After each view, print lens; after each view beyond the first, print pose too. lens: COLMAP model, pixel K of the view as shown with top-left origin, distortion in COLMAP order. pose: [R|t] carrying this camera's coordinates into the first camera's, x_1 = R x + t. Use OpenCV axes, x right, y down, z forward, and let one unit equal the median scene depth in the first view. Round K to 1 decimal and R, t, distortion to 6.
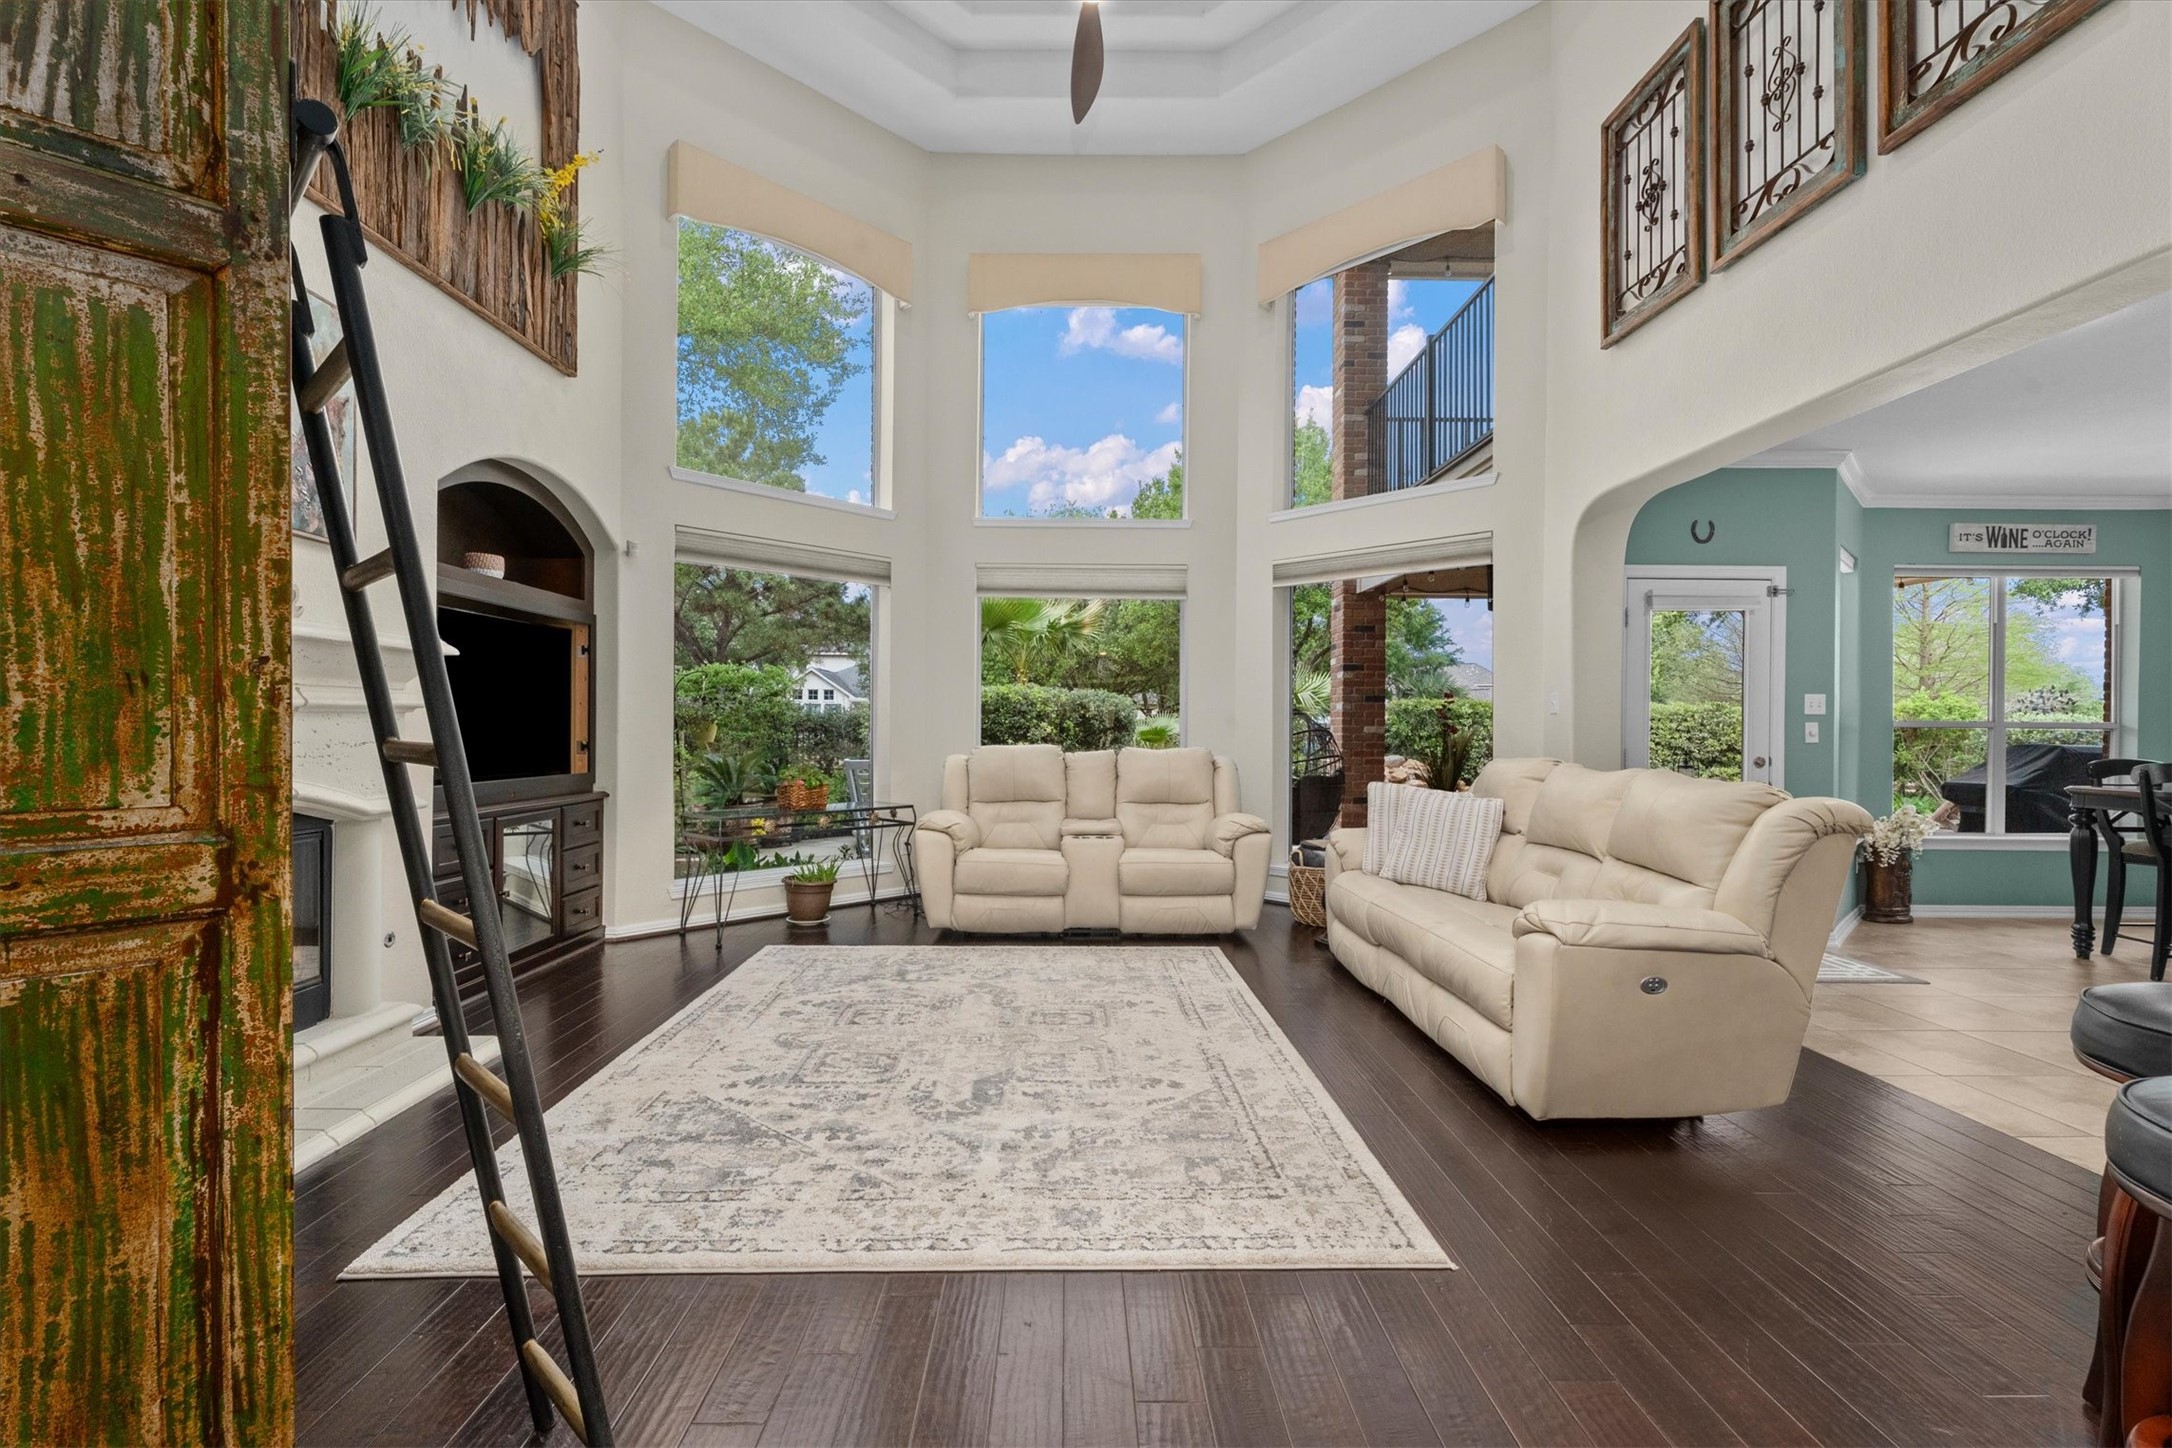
lens RADIAL K [[965.6, 0, 1086.0], [0, 965.6, 724.0], [0, 0, 1]] dist [0.001718, 0.000338]
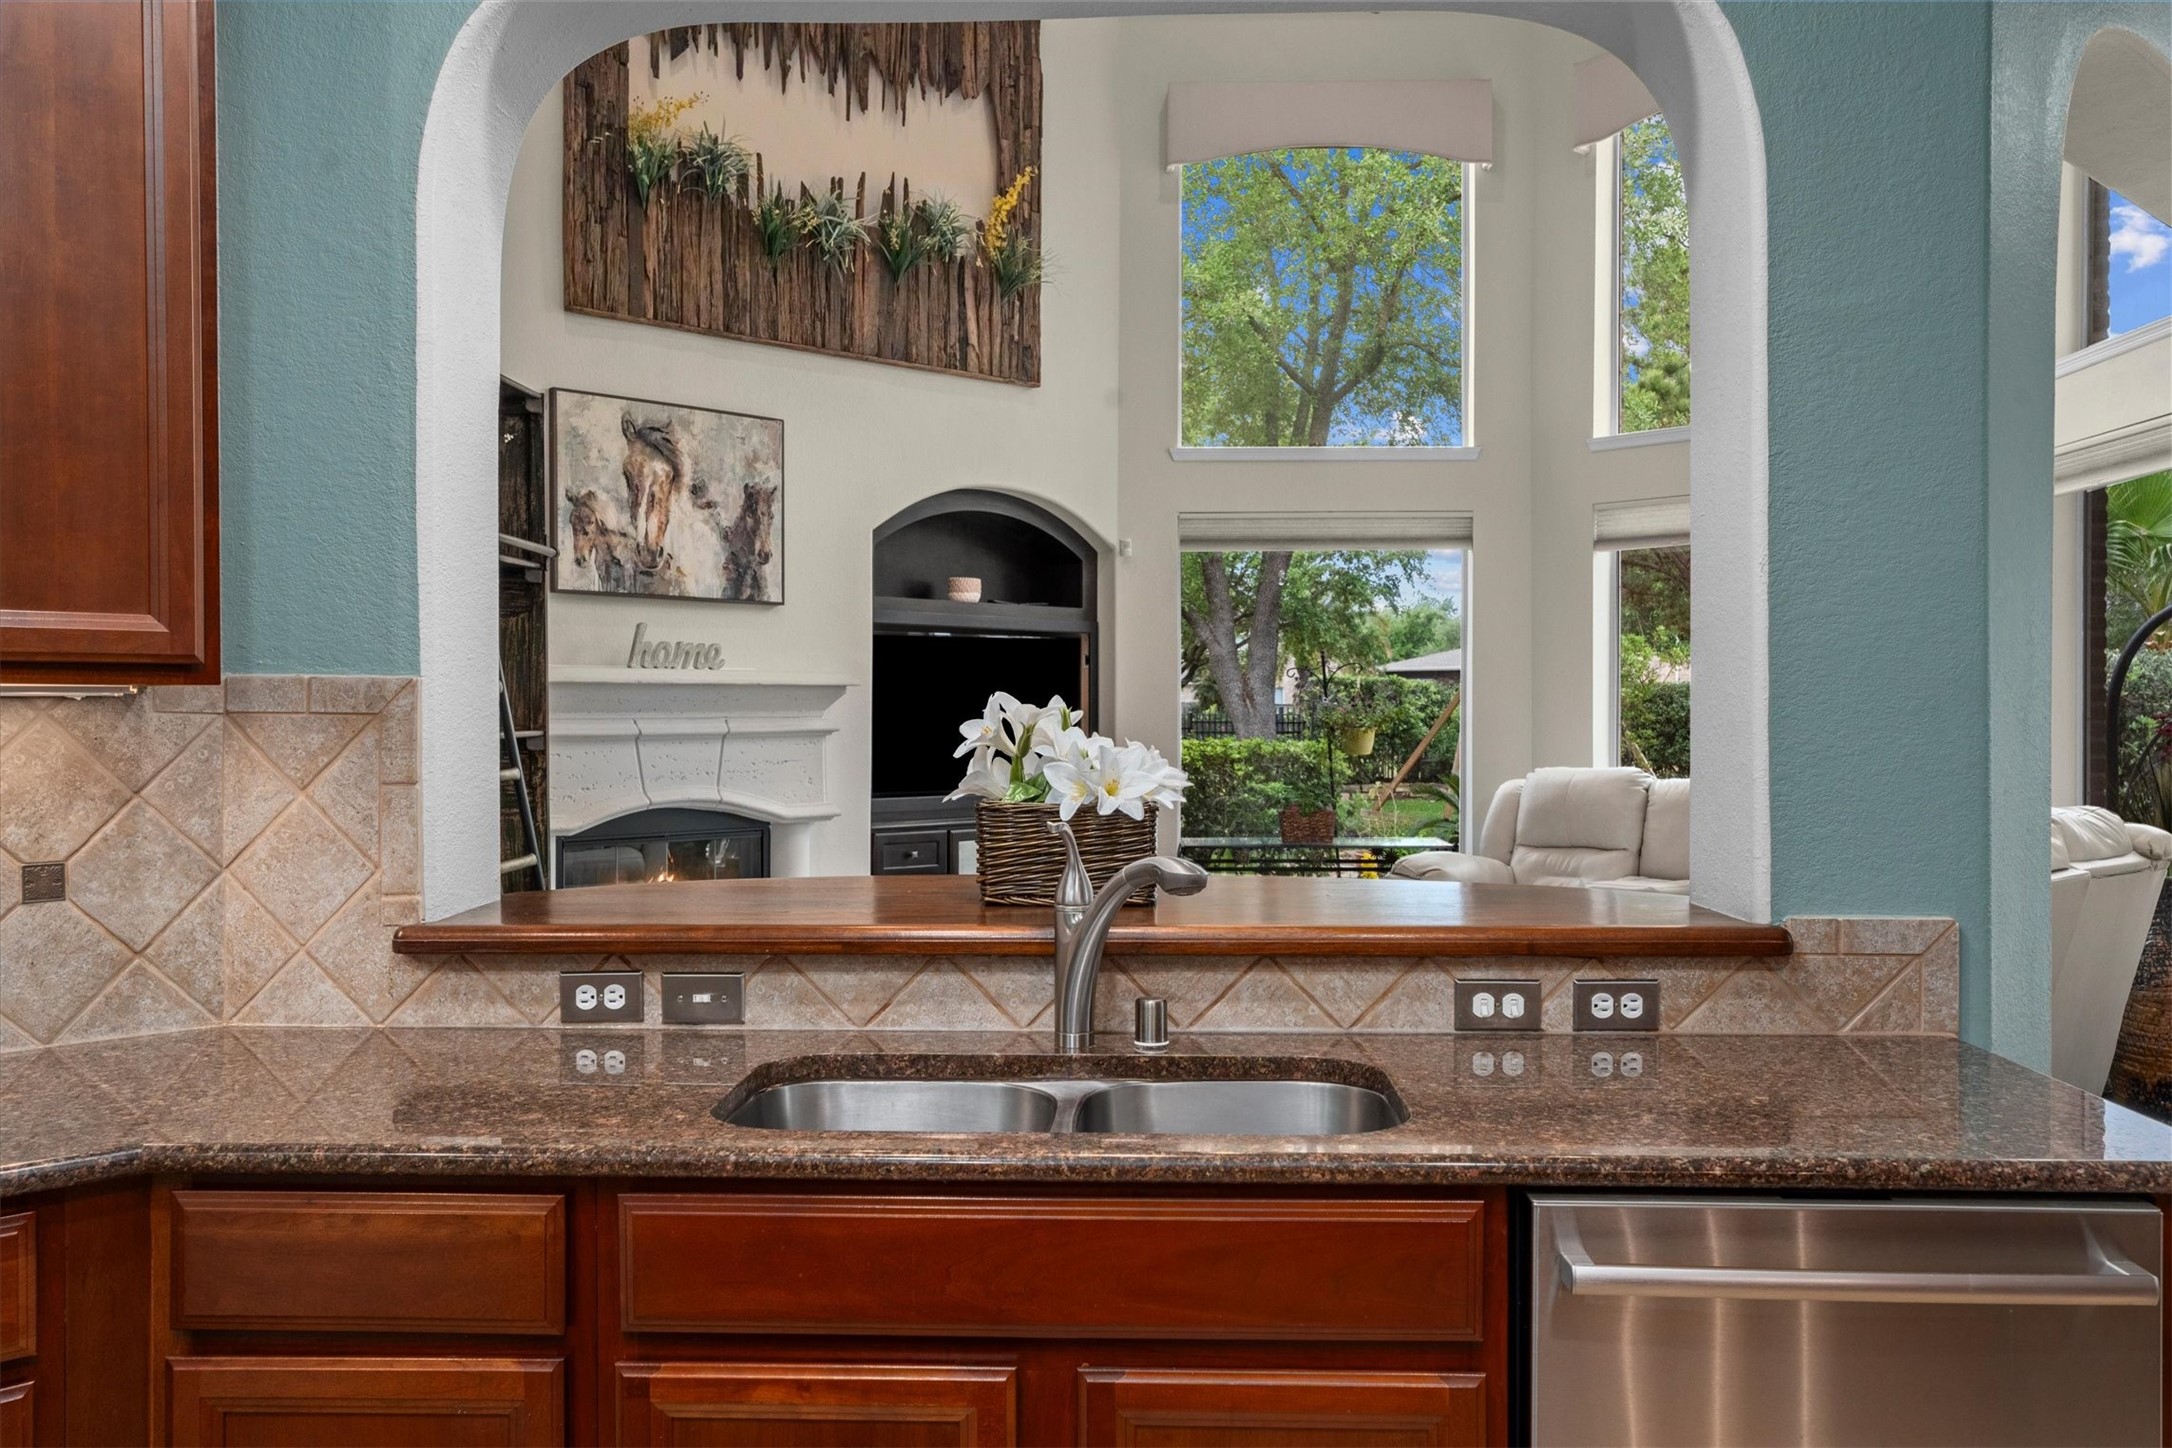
lens RADIAL K [[1707.4, 0, 1086.0], [0, 1707.4, 724.0], [0, 0, 1]] dist [-0.004522, -0.001916]
pose [[0.672933, -0.002142, -0.739700, 0.876998], [0.008302, 0.999955, 0.004657, -0.027142], [0.739657, -0.009275, 0.672921, -0.151862]]
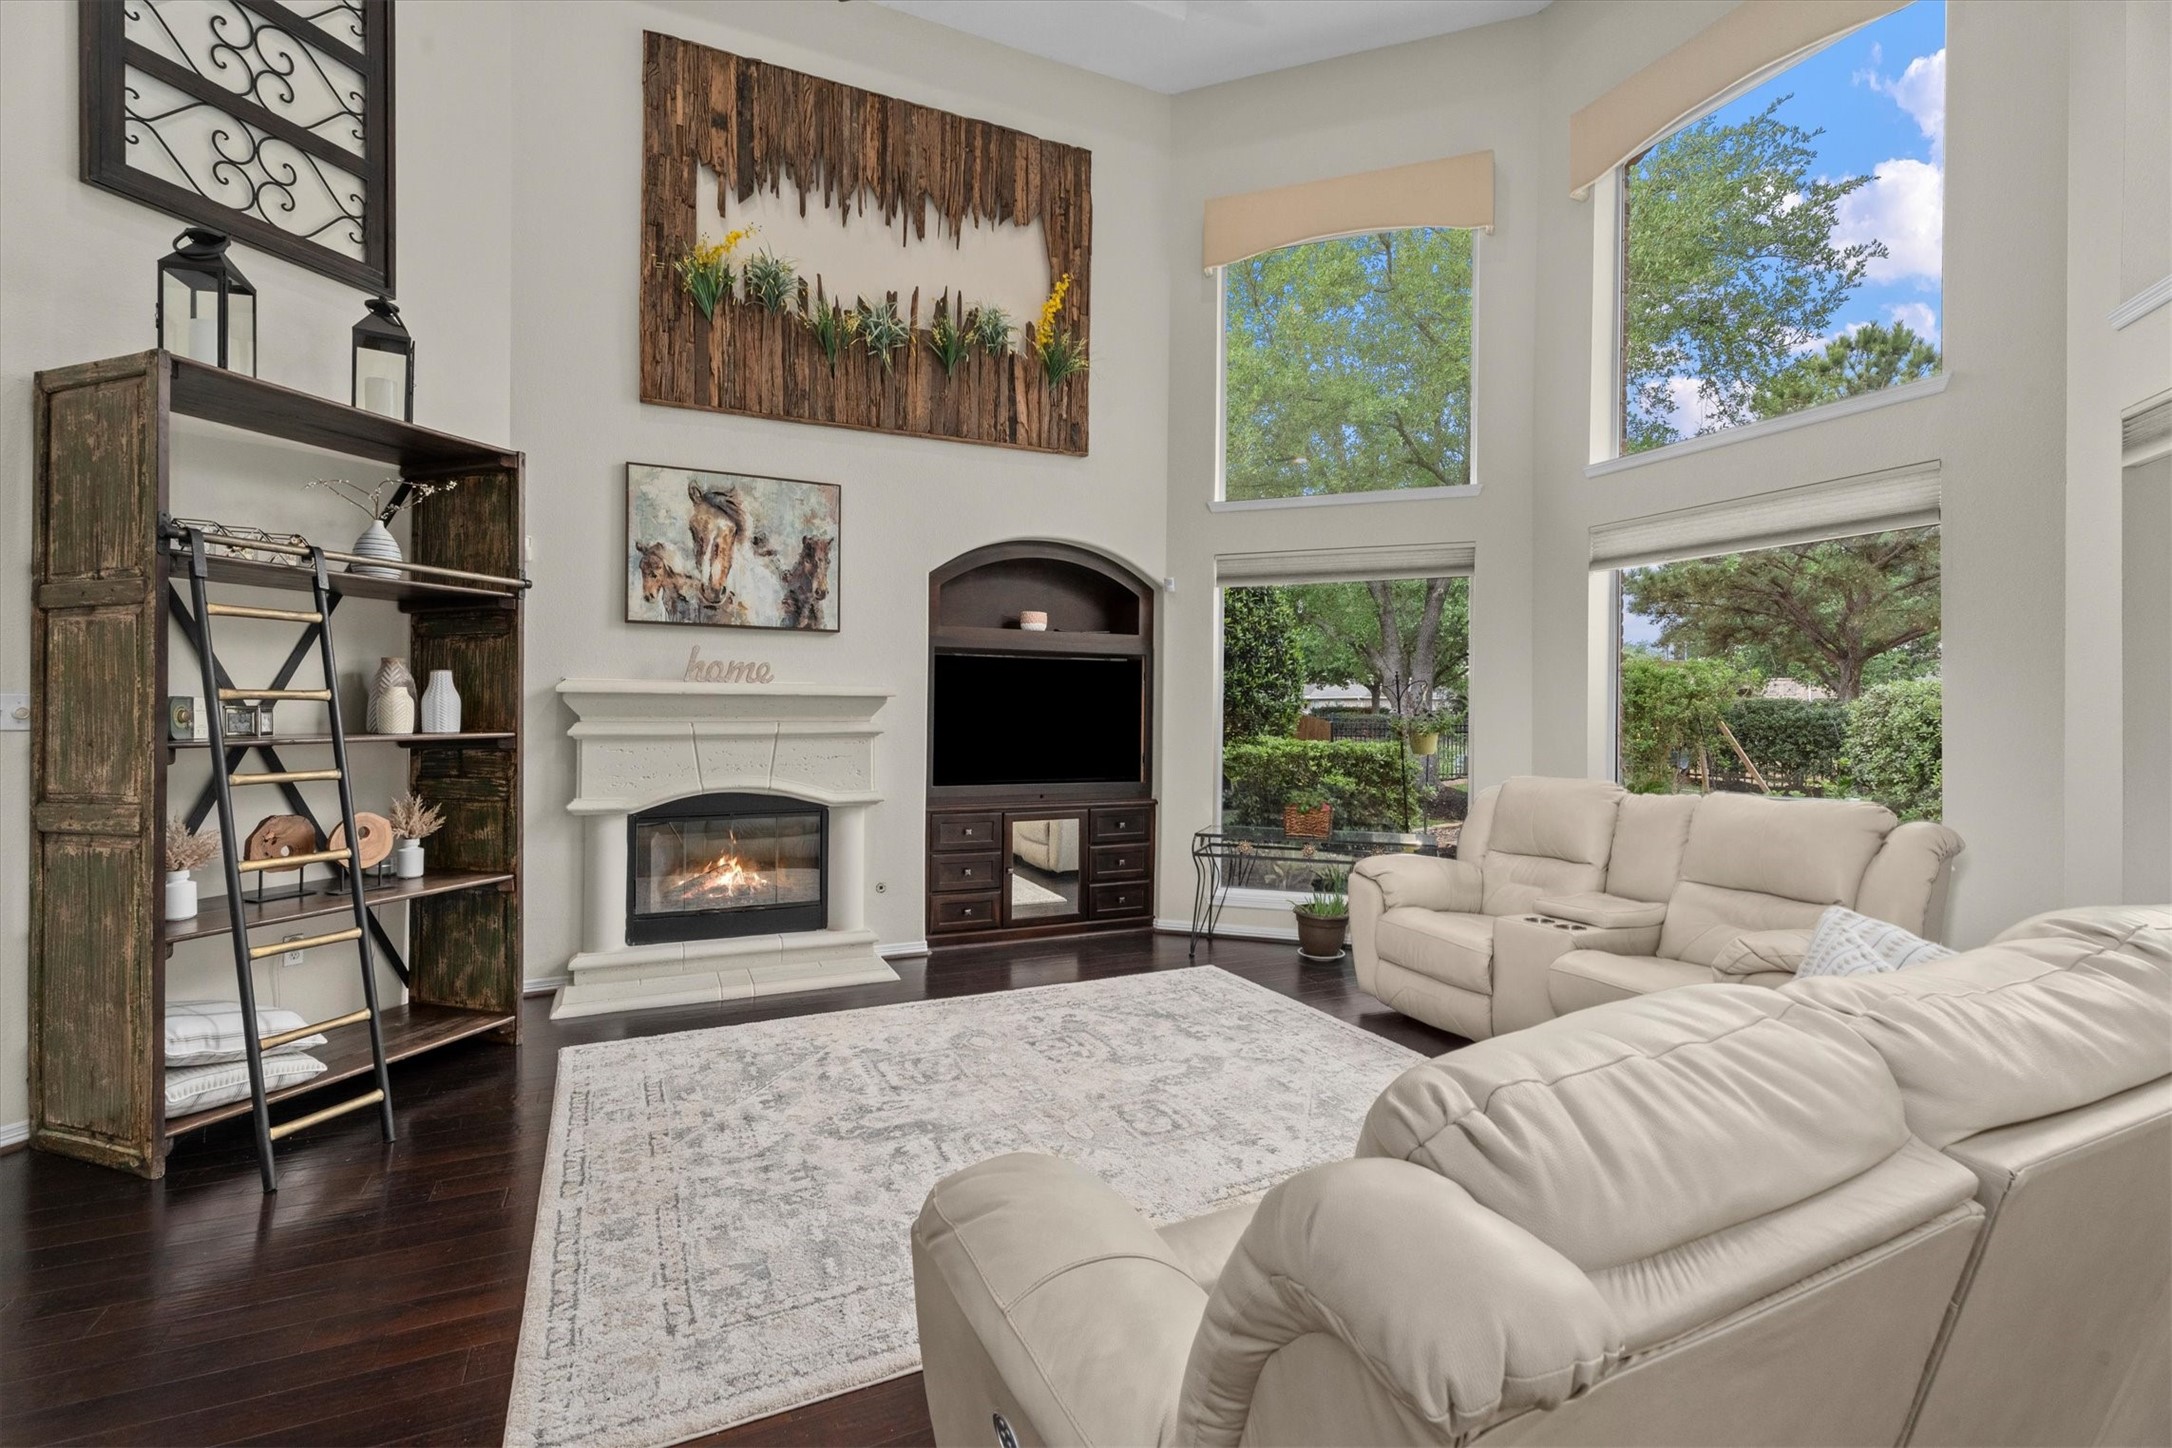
lens RADIAL K [[970.9, 0, 1081.3], [0, 970.9, 708.4], [0, 0, 1]] dist [0.002135, 0.000299]
pose [[0.406462, -0.008813, -0.913625, 0.648256], [-0.000194, 0.999953, -0.009732, -0.033171], [0.913668, 0.004133, 0.406441, 0.555217]]
